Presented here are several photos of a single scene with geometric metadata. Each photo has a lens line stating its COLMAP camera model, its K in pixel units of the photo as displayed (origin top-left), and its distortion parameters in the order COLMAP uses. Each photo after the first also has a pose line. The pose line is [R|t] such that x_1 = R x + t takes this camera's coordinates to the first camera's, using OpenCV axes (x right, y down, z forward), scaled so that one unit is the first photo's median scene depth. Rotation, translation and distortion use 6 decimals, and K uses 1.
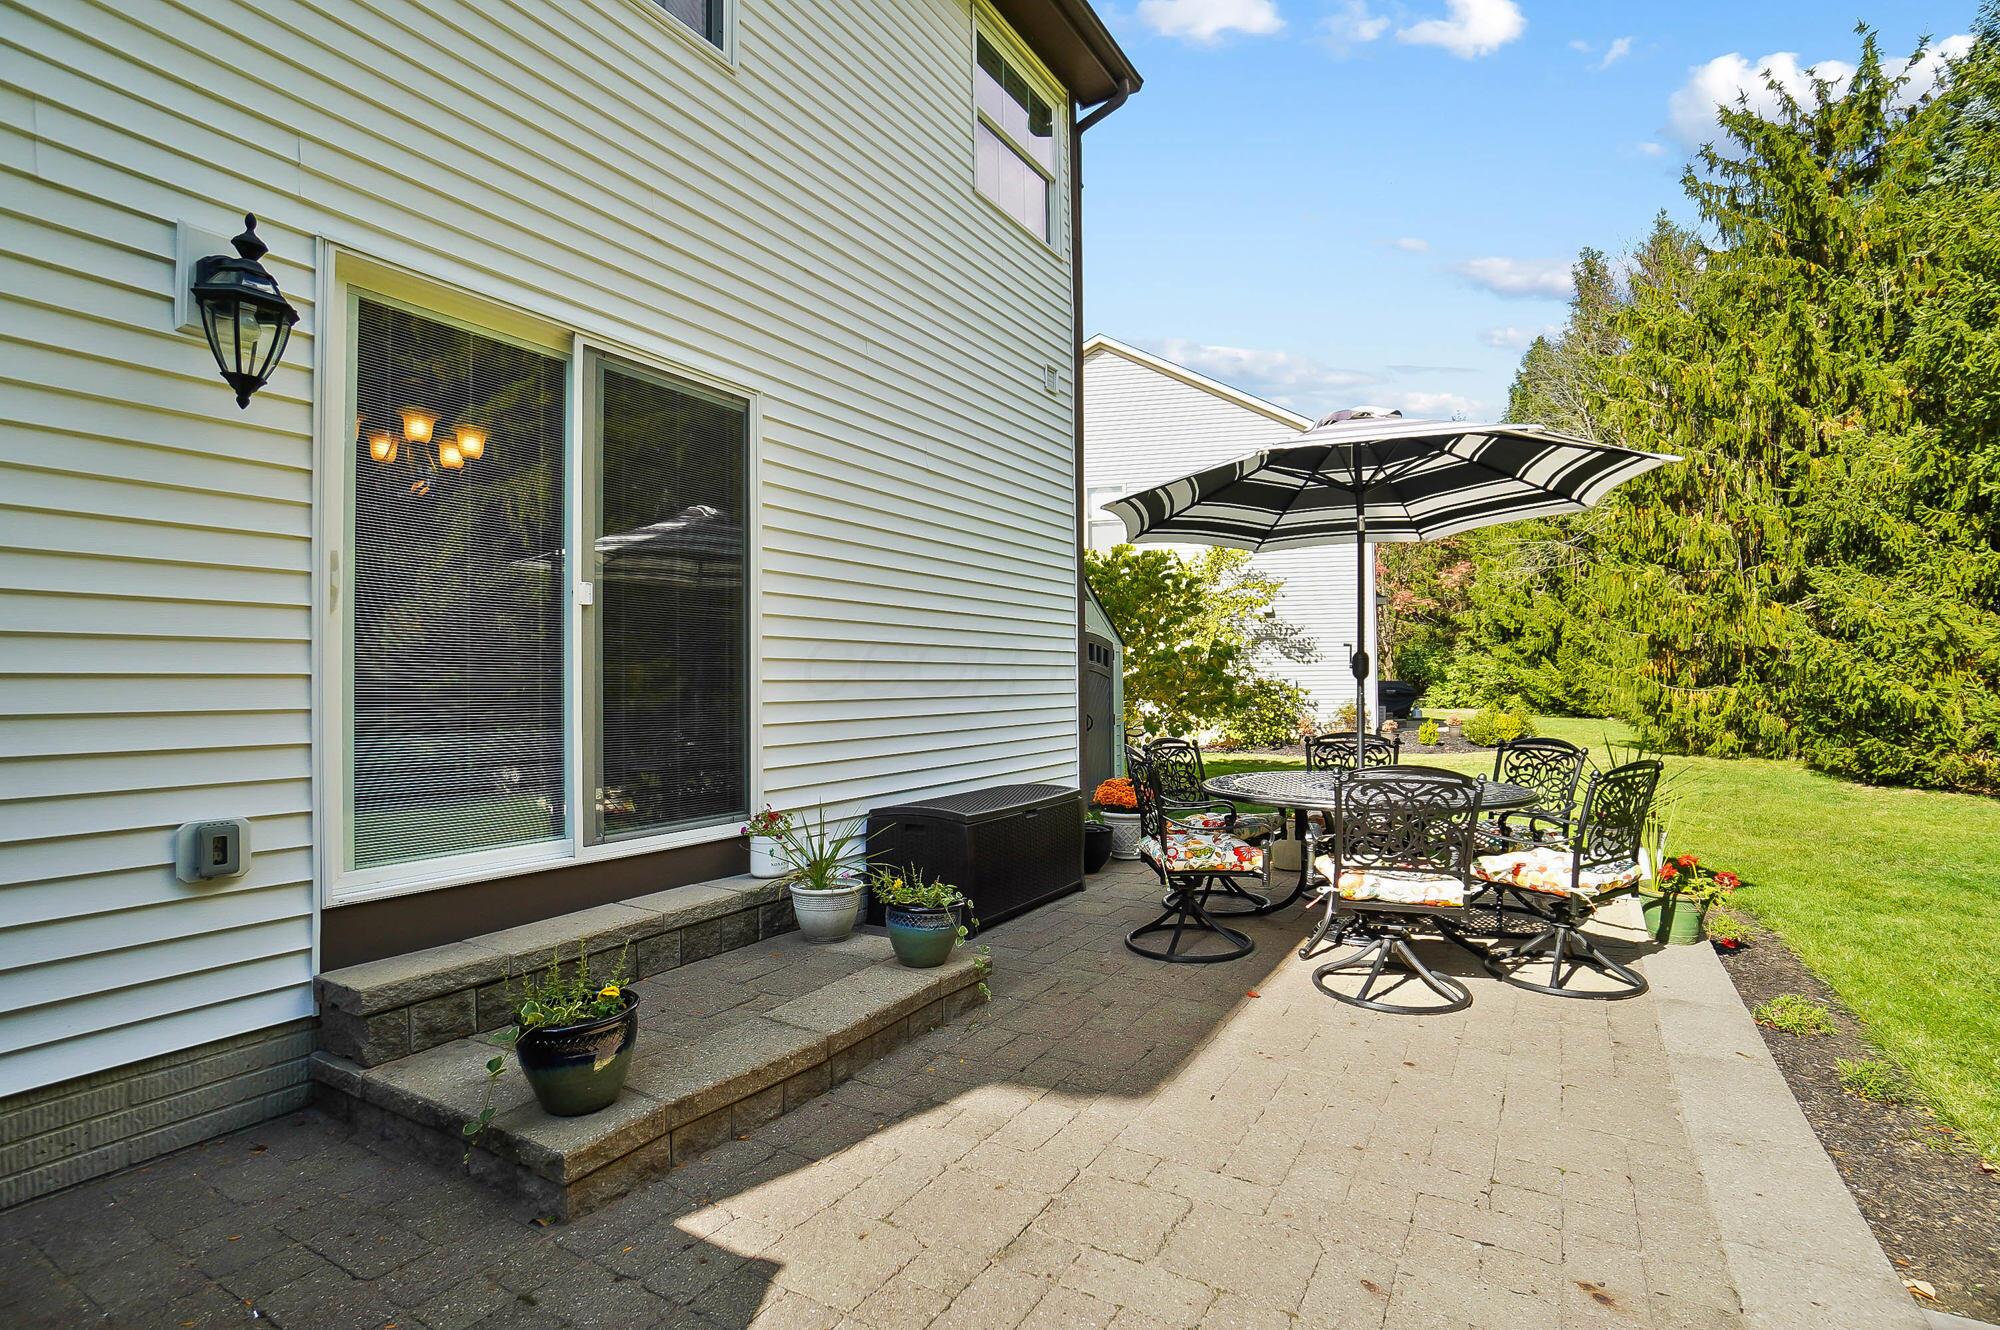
lens RADIAL K [[949.6, 0, 1000.0], [0, 949.6, 665.0], [0, 0, 1]] dist [-0.070241, 0.032106]
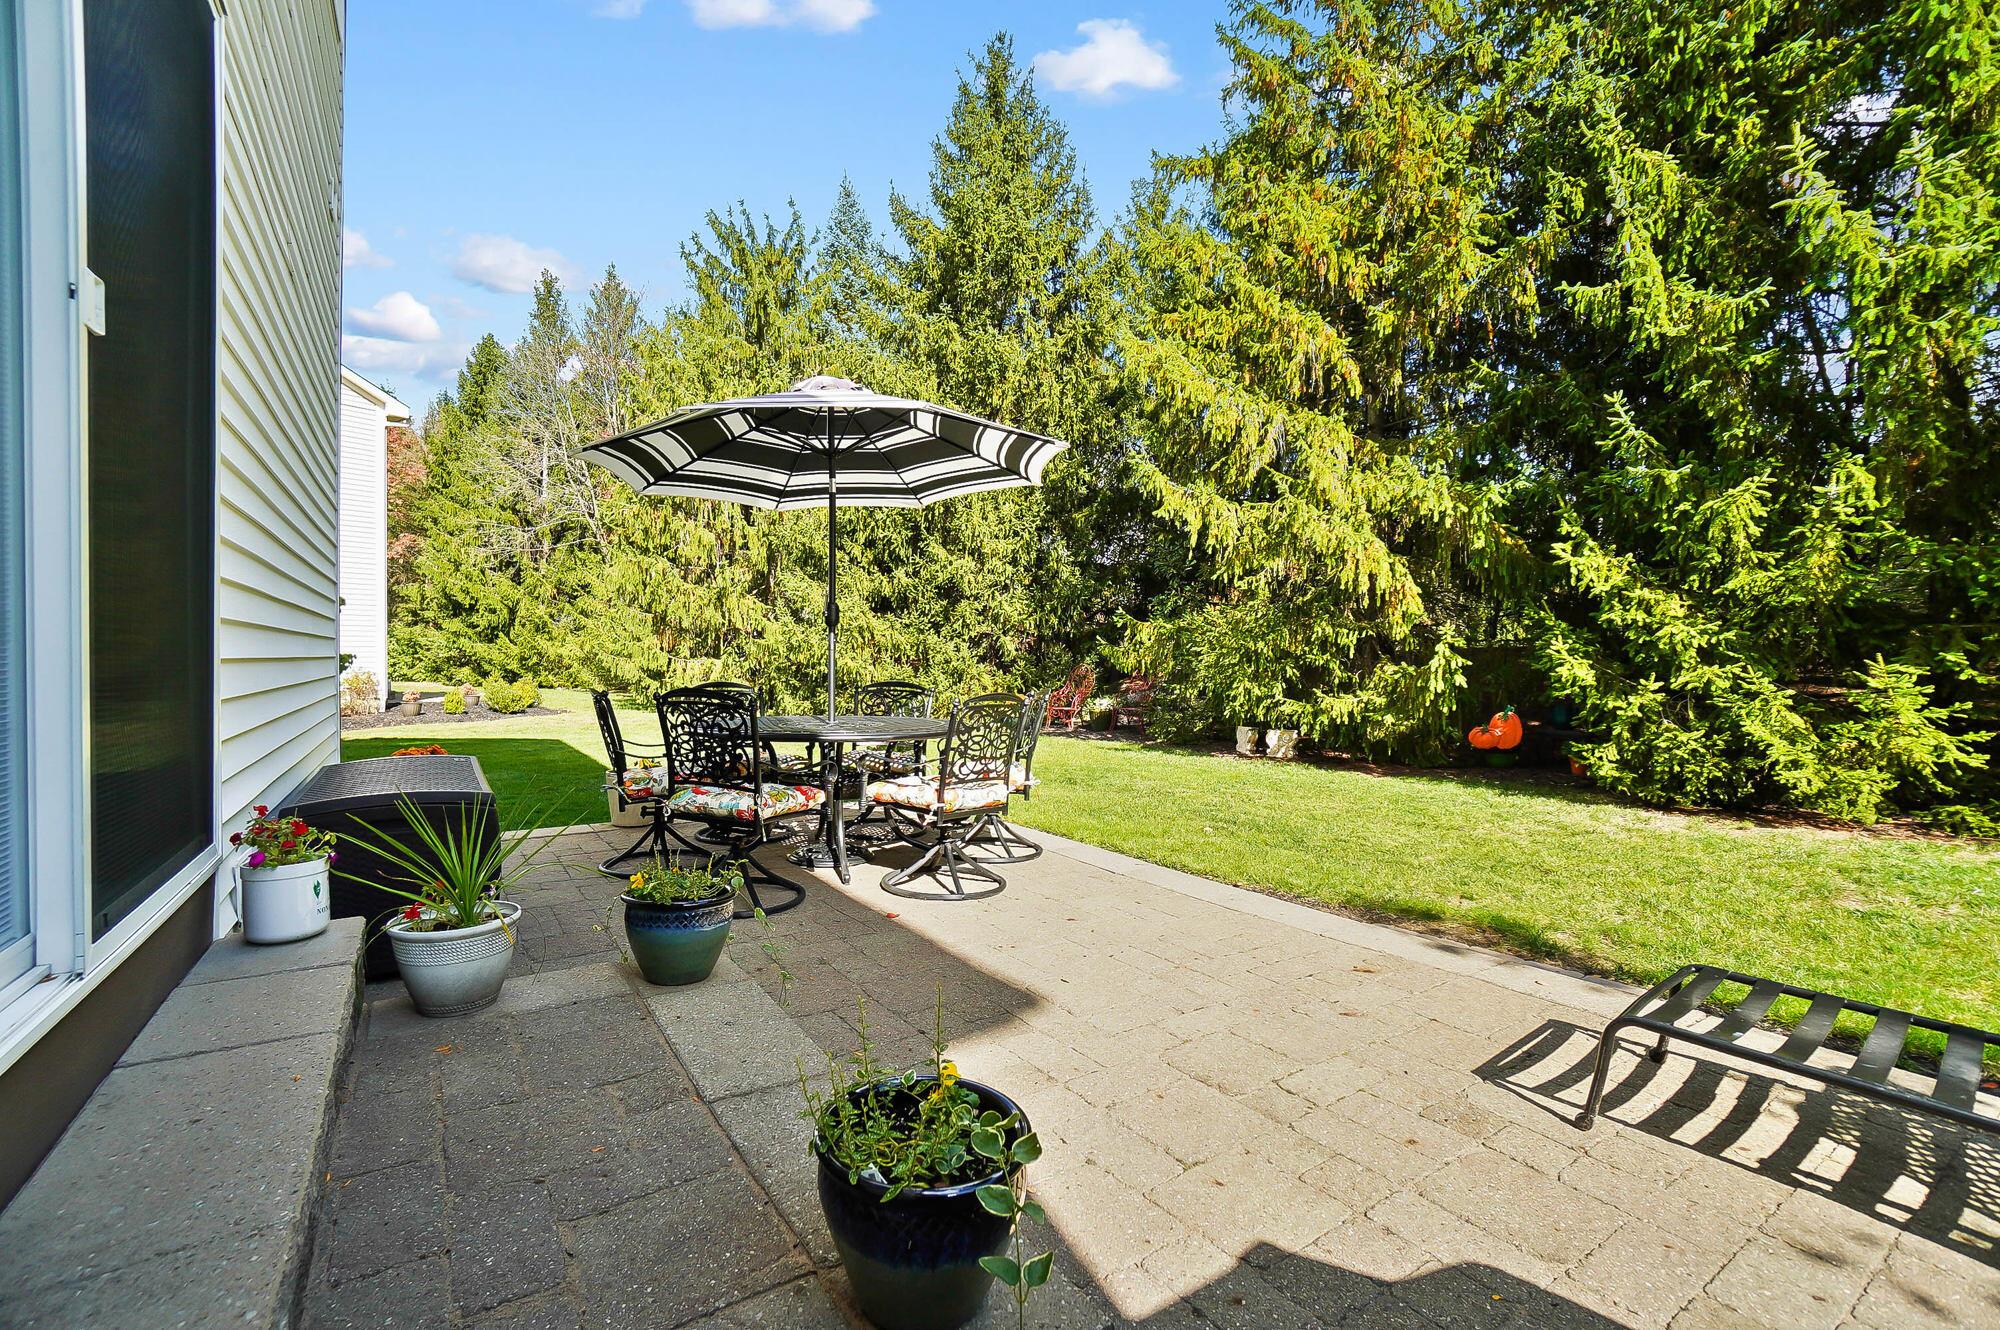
lens RADIAL K [[868.0, 0, 1000.0], [0, 868.0, 665.0], [0, 0, 1]] dist [-0.048732, -0.000012]
pose [[0.427625, 0.006924, 0.903930, -0.132680], [-0.029050, 0.999559, 0.006086, 0.013591], [-0.903489, -0.028861, 0.427638, 0.112230]]
